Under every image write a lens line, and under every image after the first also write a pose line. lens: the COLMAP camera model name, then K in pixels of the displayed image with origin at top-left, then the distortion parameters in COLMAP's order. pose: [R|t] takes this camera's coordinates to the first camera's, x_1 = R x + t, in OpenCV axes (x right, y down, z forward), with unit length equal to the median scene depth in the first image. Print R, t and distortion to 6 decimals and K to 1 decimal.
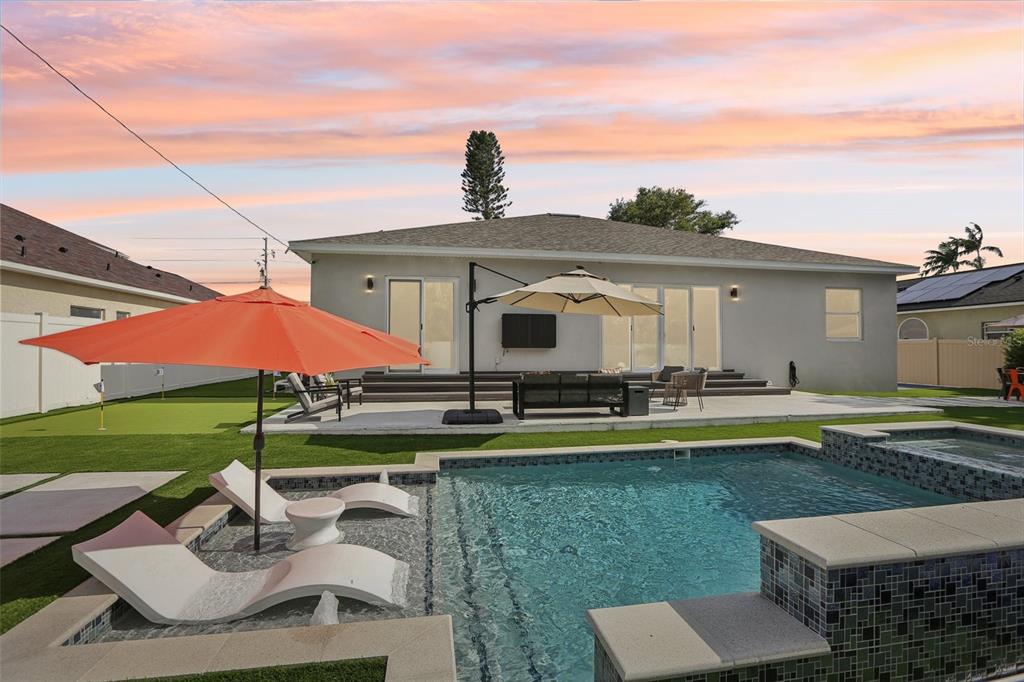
lens RADIAL K [[472.7, 0, 516.3], [0, 472.7, 339.1], [0, 0, 1]] dist [-0.033748, 0.013057]
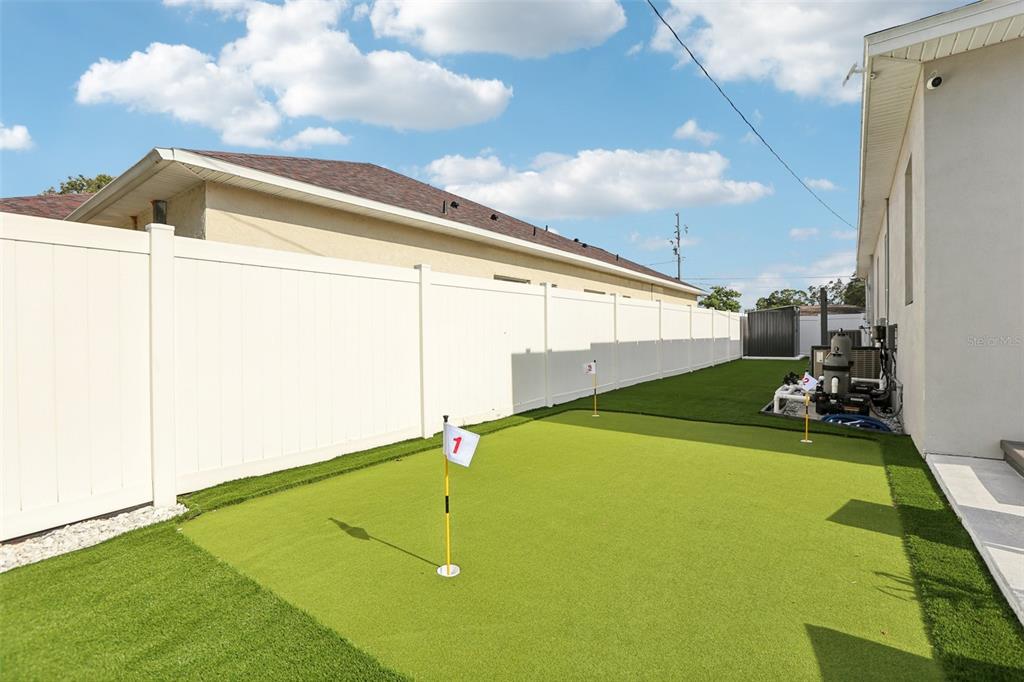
lens RADIAL K [[472.7, 0, 510.8], [0, 472.7, 338.5], [0, 0, 1]] dist [-0.033748, 0.013057]
pose [[0.687700, 0.001936, -0.725992, -0.407252], [0.021376, 0.999509, 0.022914, 0.018468], [0.725680, -0.031277, 0.687321, 0.524553]]
